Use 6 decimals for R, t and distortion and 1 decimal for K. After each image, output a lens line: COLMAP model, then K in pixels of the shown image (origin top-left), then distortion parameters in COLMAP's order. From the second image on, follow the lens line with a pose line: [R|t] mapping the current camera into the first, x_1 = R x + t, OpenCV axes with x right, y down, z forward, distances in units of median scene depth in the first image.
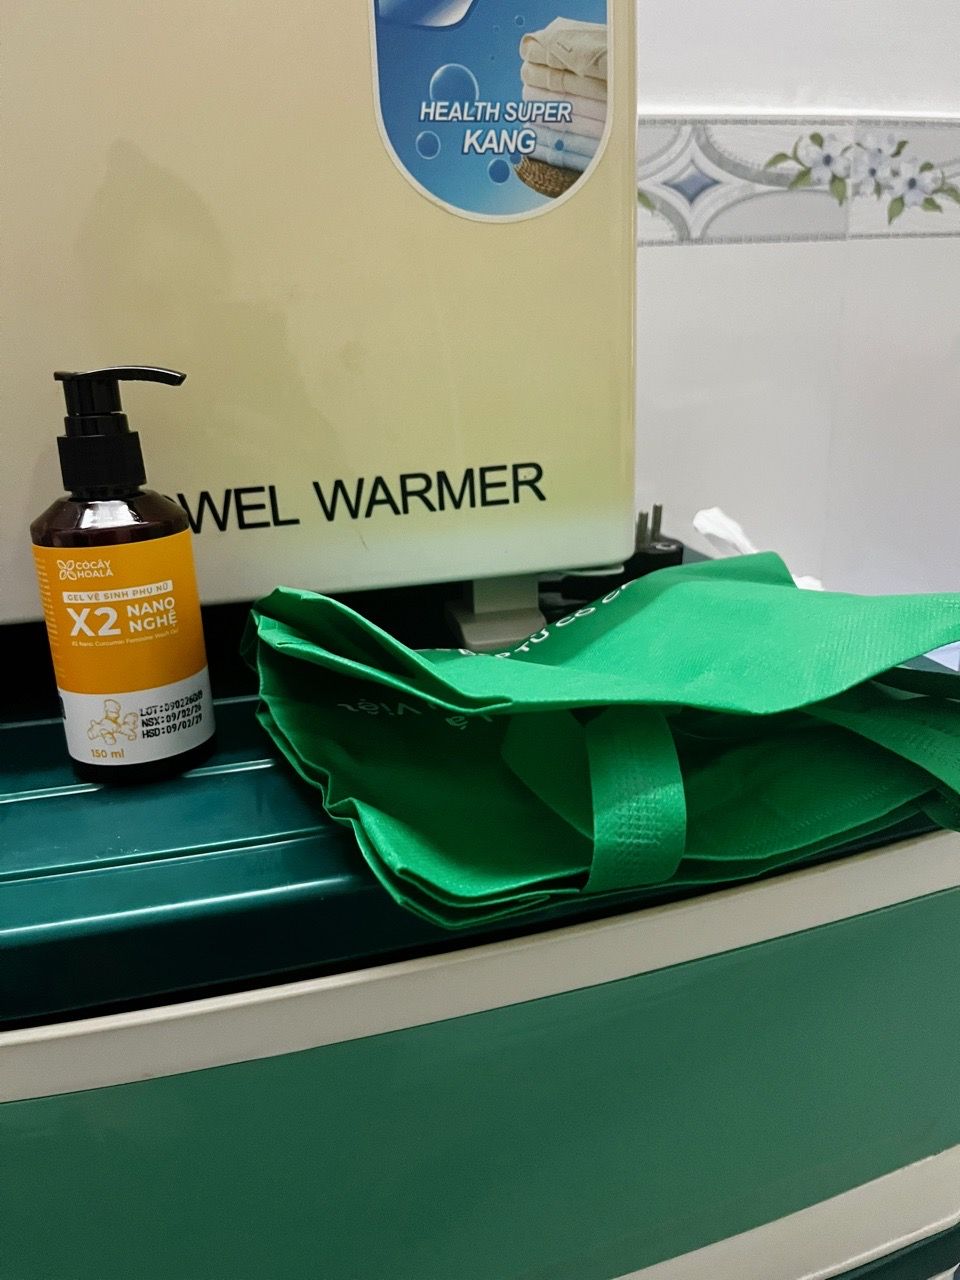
lens RADIAL K [[987.0, 0, 480.0], [0, 987.0, 640.0], [0, 0, 1]] dist [0.004859, -0.069866]
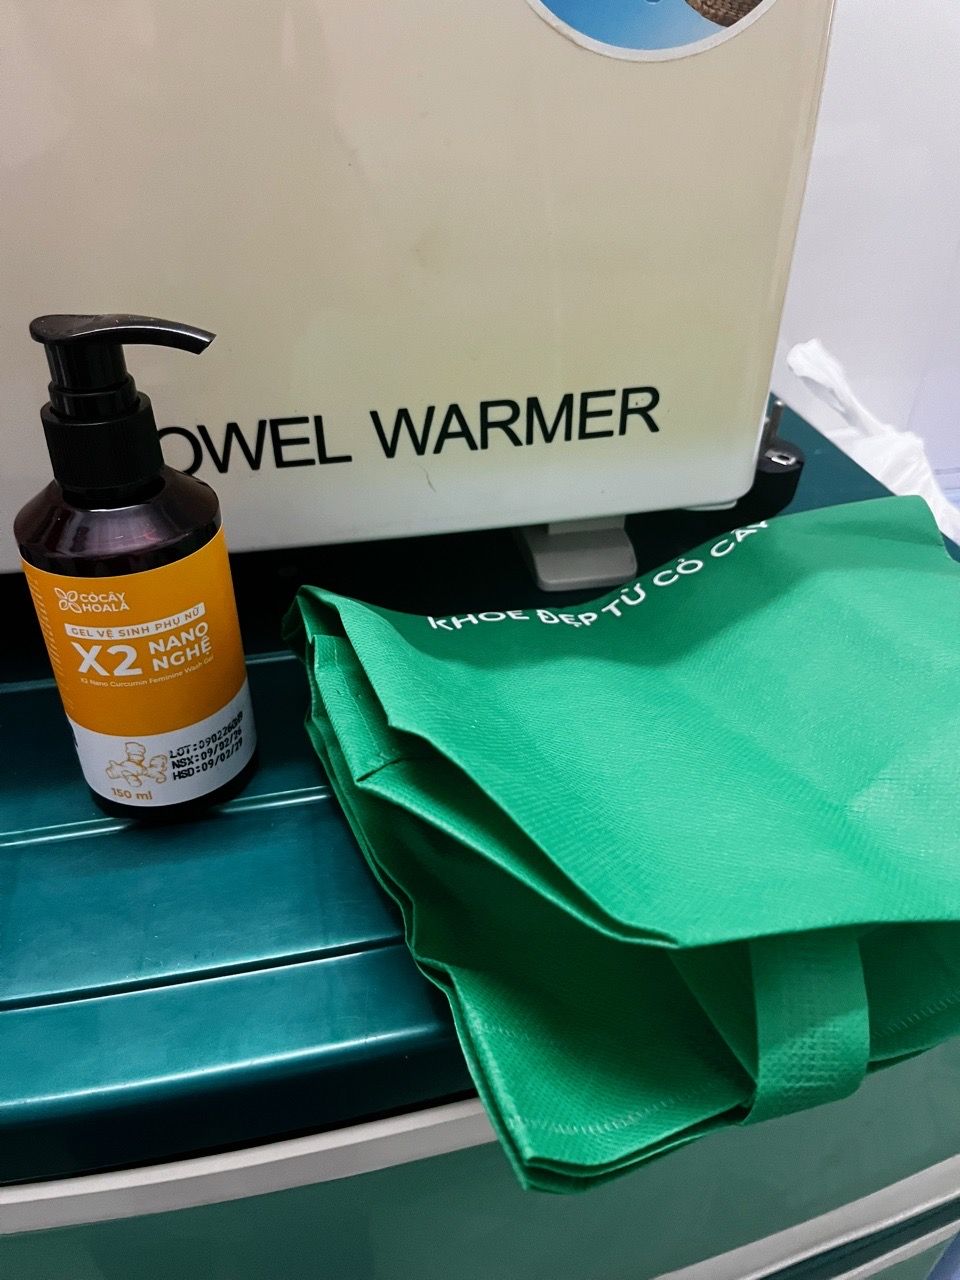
lens RADIAL K [[987.0, 0, 480.0], [0, 987.0, 640.0], [0, 0, 1]] dist [0.004859, -0.069866]
pose [[0.998663, 0.049473, 0.015022, -0.101755], [-0.051700, 0.952349, 0.300598, -0.269448], [0.000565, -0.300972, 0.953633, 0.241612]]
